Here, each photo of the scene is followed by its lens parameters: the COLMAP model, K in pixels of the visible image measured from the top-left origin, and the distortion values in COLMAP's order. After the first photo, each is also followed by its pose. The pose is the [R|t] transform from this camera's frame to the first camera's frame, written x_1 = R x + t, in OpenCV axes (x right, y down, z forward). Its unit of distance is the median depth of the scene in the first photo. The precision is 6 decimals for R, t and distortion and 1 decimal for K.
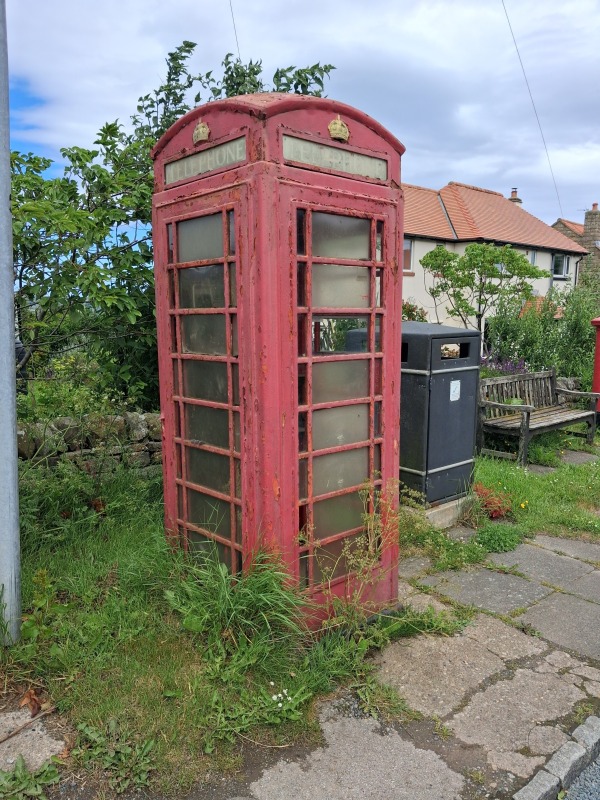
lens RADIAL K [[628.0, 0, 300.0], [0, 628.0, 400.0], [0, 0, 1]] dist [-0.002290, 0.008739]
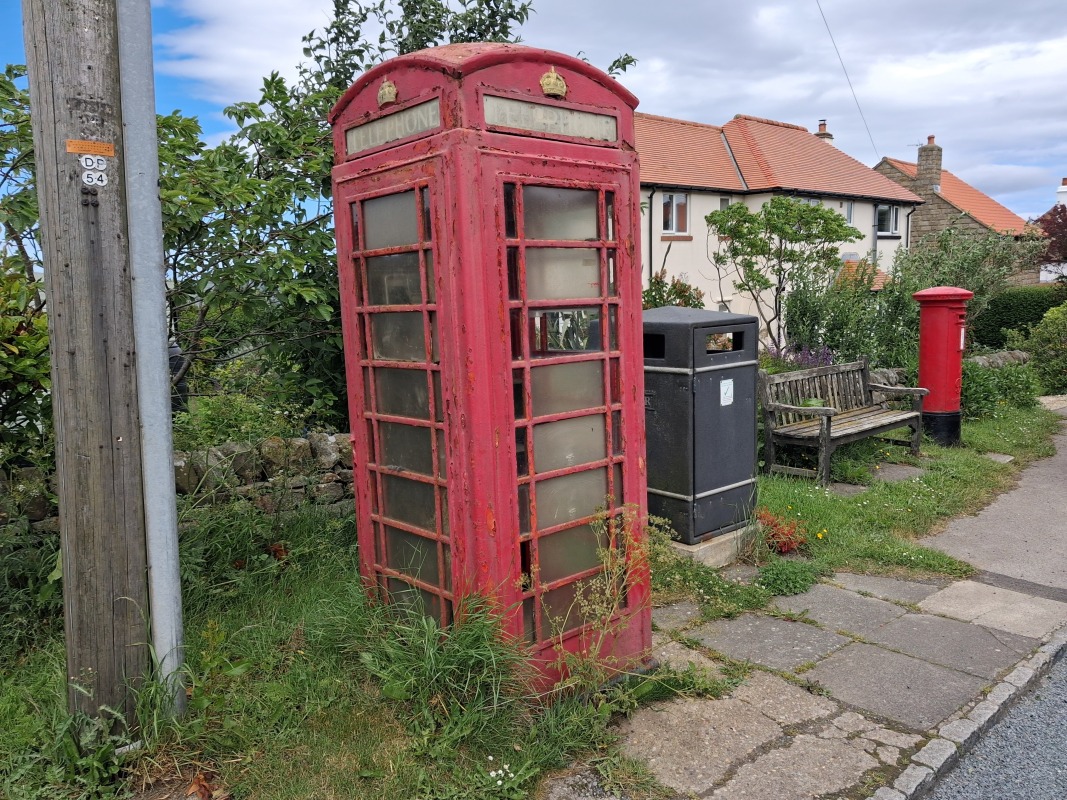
lens RADIAL K [[833.6, 0, 547.7], [0, 833.6, 397.1], [0, 0, 1]] dist [0.001840, -0.009302]
pose [[0.999475, -0.032296, -0.002474, 0.040287], [0.032262, 0.999397, -0.012811, -0.005003], [0.002886, 0.012724, 0.999915, -0.083941]]
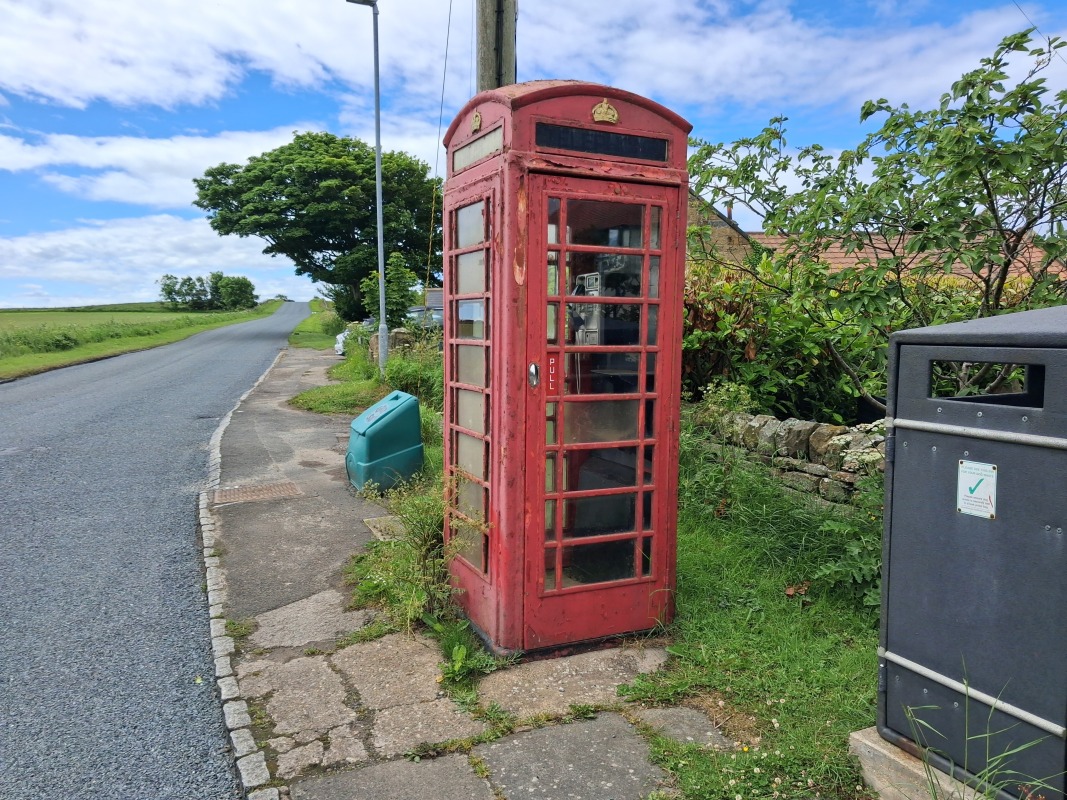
lens RADIAL K [[840.2, 0, 573.1], [0, 840.2, 394.2], [0, 0, 1]] dist [-0.003614, -0.003000]
pose [[-0.266095, 0.074806, -0.961040, 1.319193], [-0.126313, 0.985682, 0.111698, -0.161211], [0.955635, 0.151115, -0.252836, 1.491302]]
